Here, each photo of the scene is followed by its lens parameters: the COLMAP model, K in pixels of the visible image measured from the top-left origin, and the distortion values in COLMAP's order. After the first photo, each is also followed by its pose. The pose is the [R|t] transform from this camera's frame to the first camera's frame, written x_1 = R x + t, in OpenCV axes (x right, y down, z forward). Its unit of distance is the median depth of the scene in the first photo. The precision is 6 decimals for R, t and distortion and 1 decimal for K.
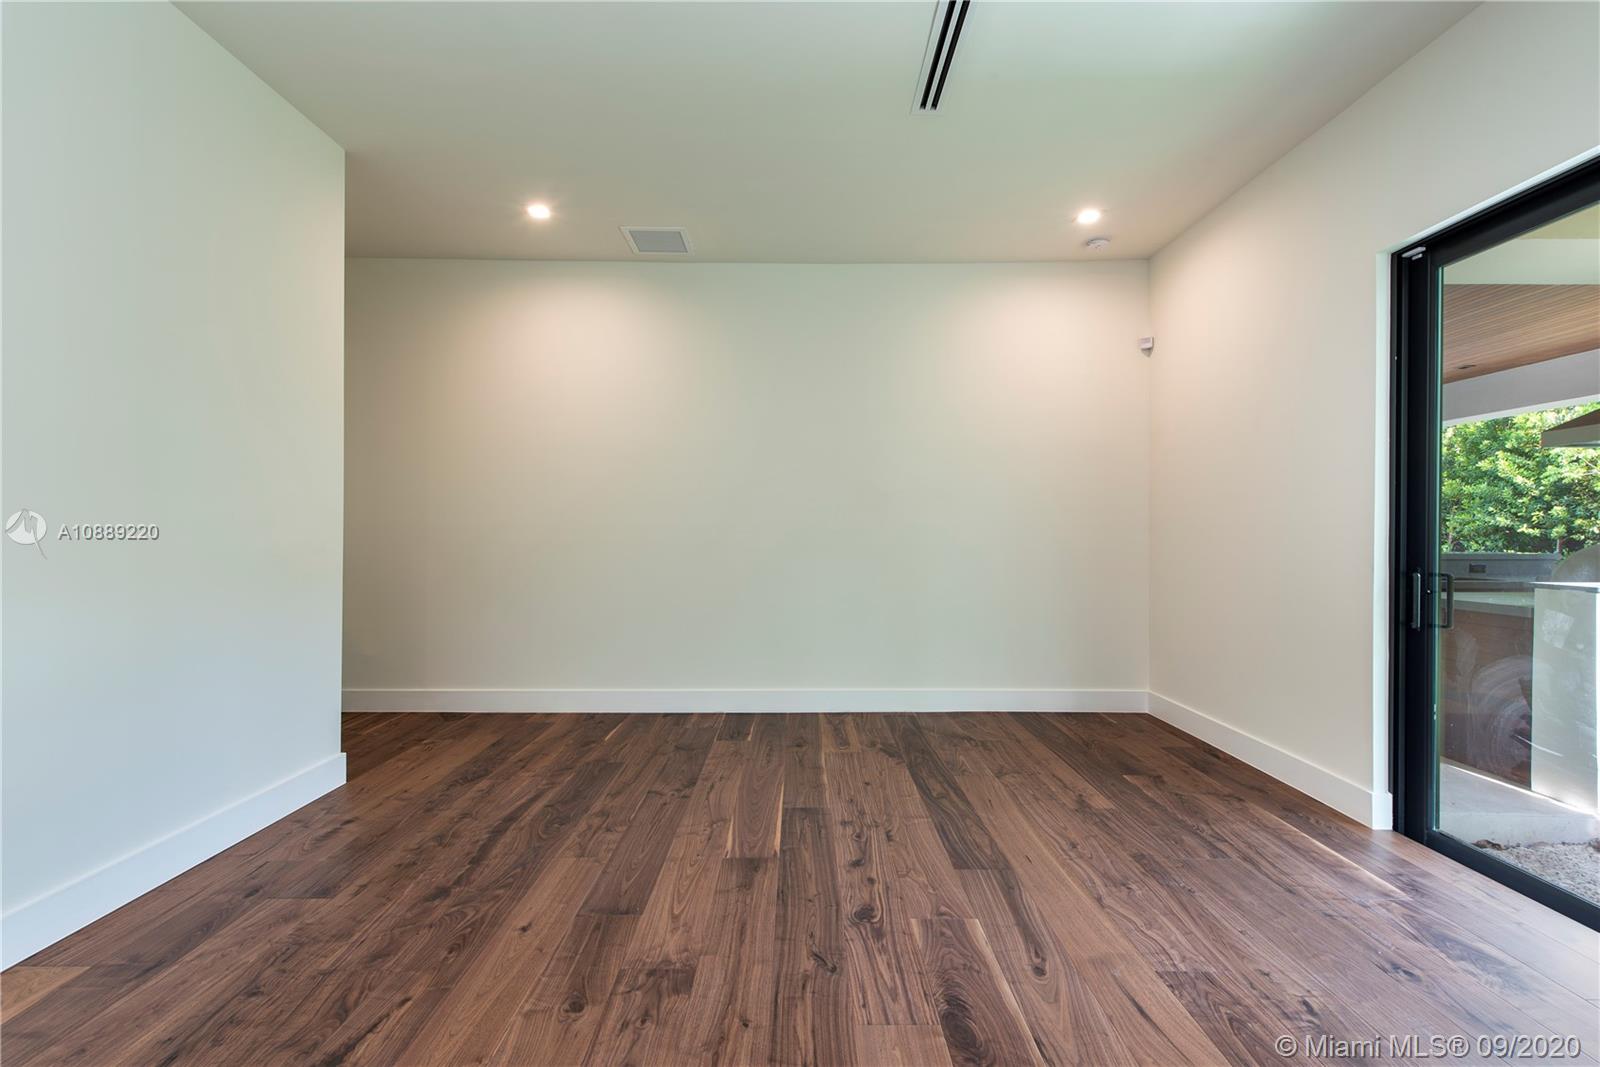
lens RADIAL K [[631.3, 0, 794.8], [0, 631.3, 535.5], [0, 0, 1]] dist [0.015093, -0.000110]
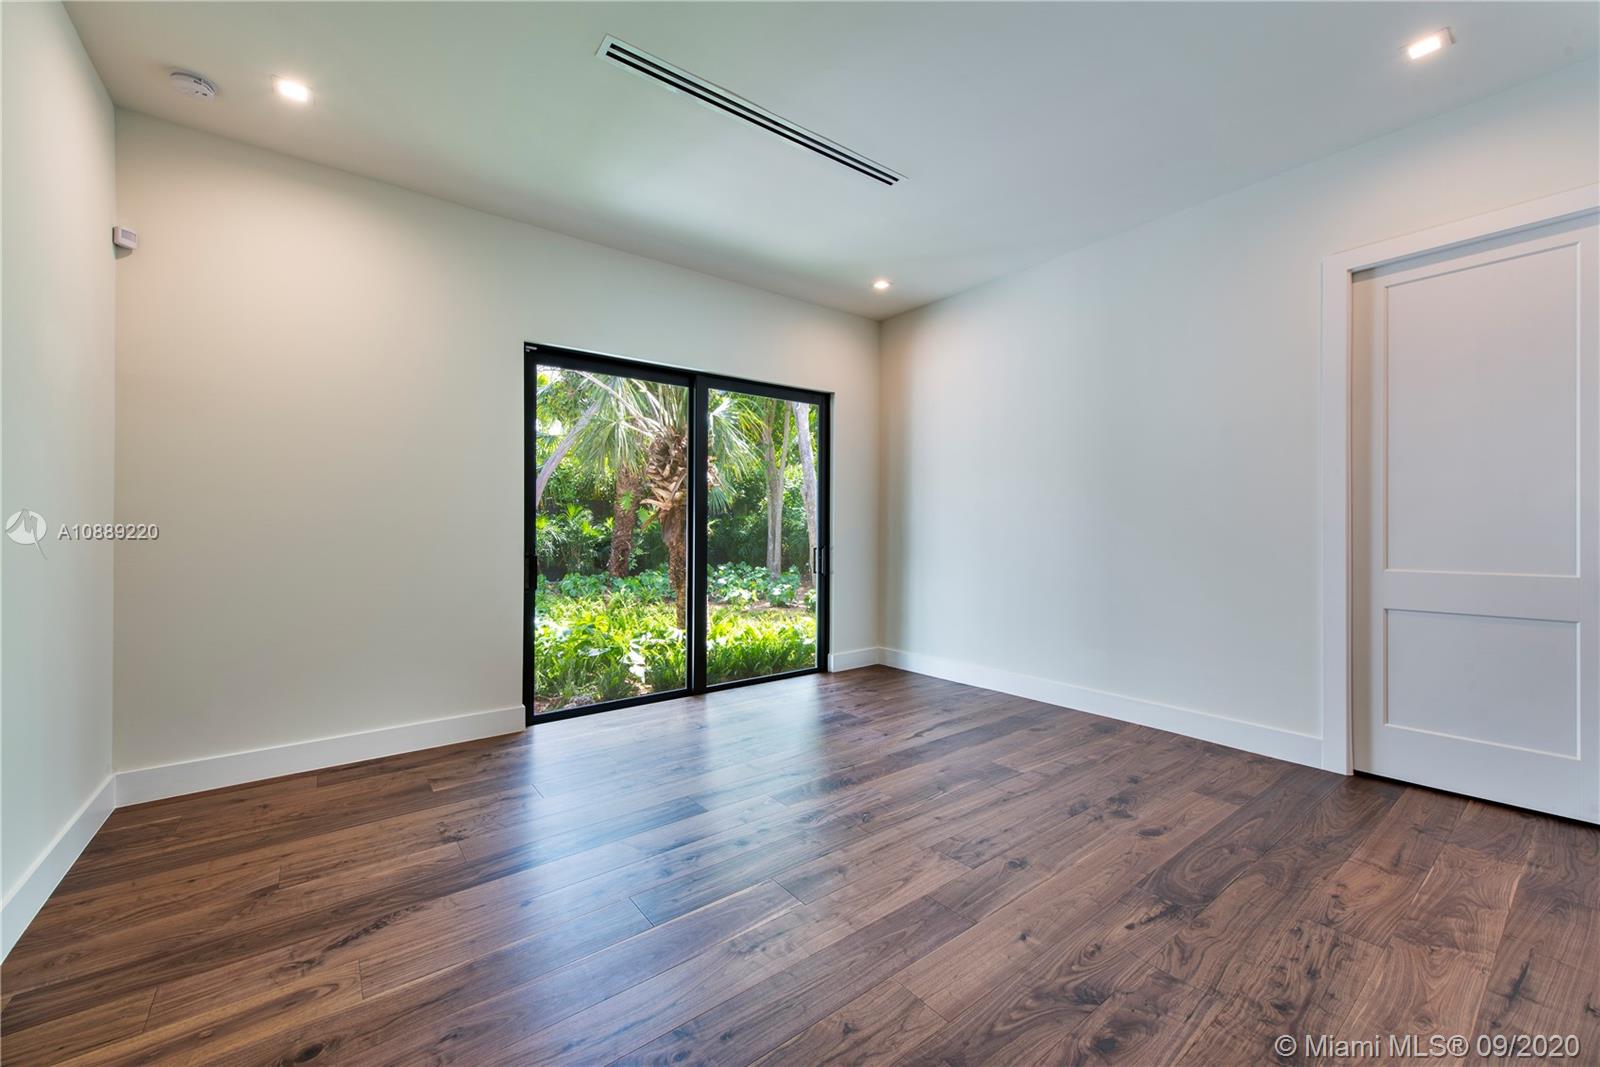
lens RADIAL K [[631.3, 0, 794.8], [0, 631.3, 535.5], [0, 0, 1]] dist [0.015093, -0.000110]
pose [[-0.580743, -0.002094, 0.814084, -0.749780], [0.008703, 0.999924, 0.008780, -0.030399], [-0.814040, 0.012184, -0.580681, 1.355162]]
